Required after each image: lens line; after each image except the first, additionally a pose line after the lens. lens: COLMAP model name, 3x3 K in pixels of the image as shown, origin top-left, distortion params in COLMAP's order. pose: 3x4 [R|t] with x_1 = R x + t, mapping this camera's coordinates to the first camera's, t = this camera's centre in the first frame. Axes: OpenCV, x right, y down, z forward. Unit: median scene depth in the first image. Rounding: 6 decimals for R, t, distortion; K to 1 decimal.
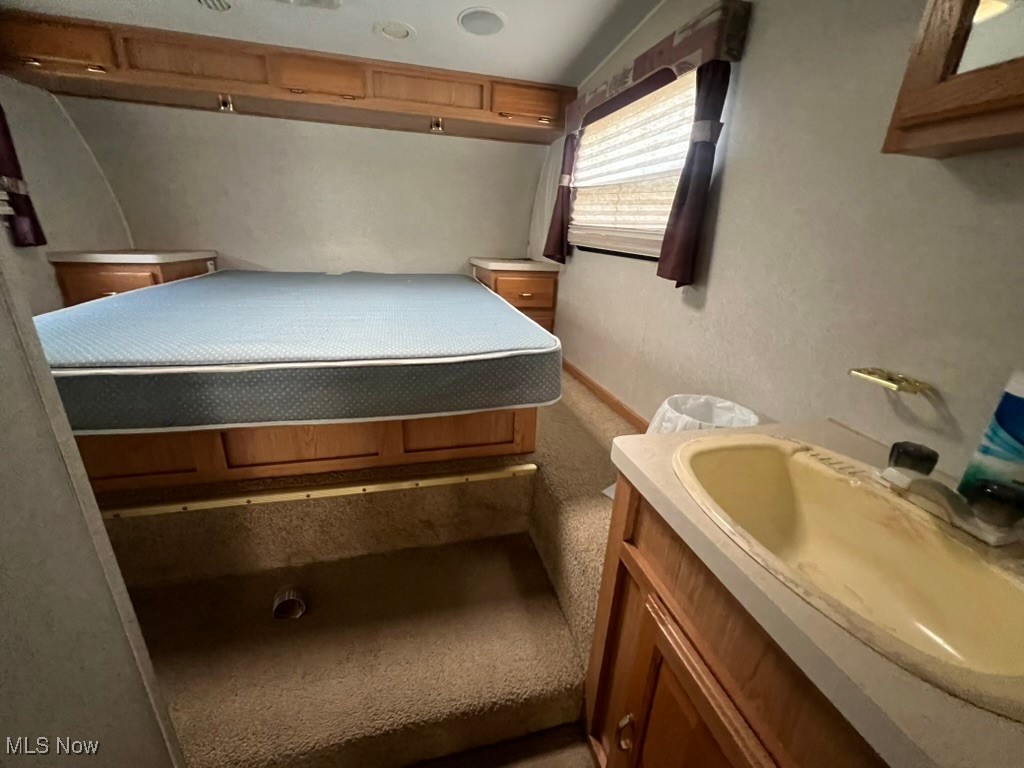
lens RADIAL K [[419.0, 0, 512.0], [0, 419.0, 384.0], [0, 0, 1]] dist [-0.000129, -0.000059]
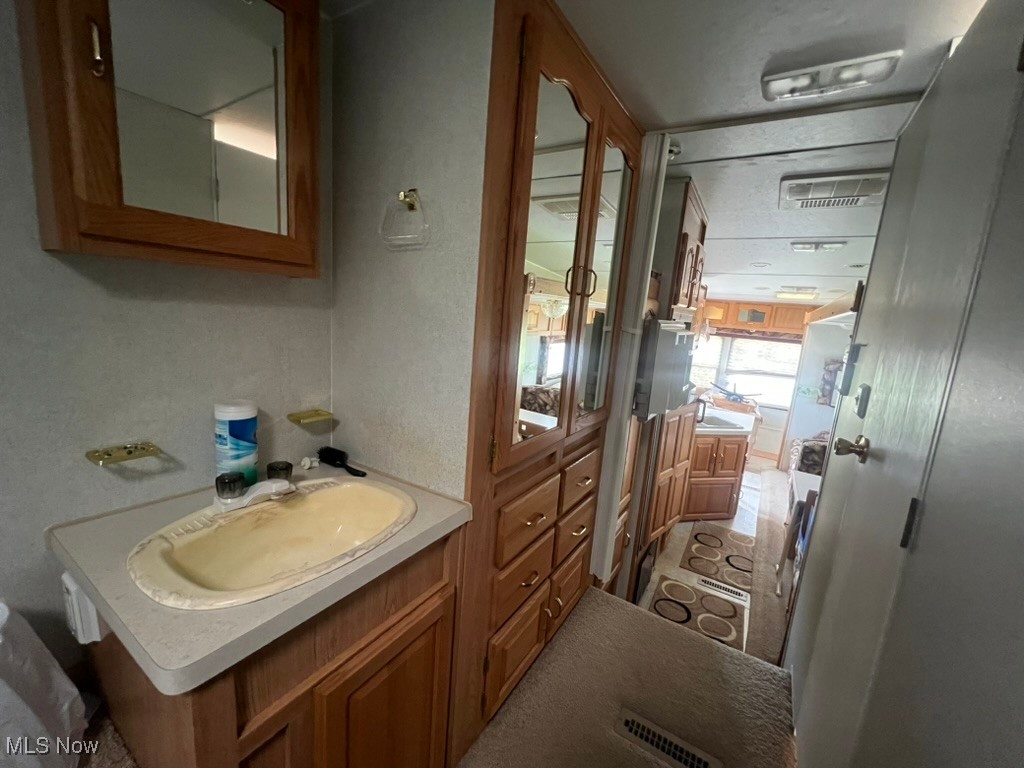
lens RADIAL K [[419.0, 0, 512.0], [0, 419.0, 384.0], [0, 0, 1]] dist [-0.000129, -0.000059]
pose [[-0.676242, -0.224046, 0.701783, -0.614221], [0.148176, 0.891794, 0.427490, -0.607261], [-0.721623, 0.393075, -0.569870, 1.044749]]
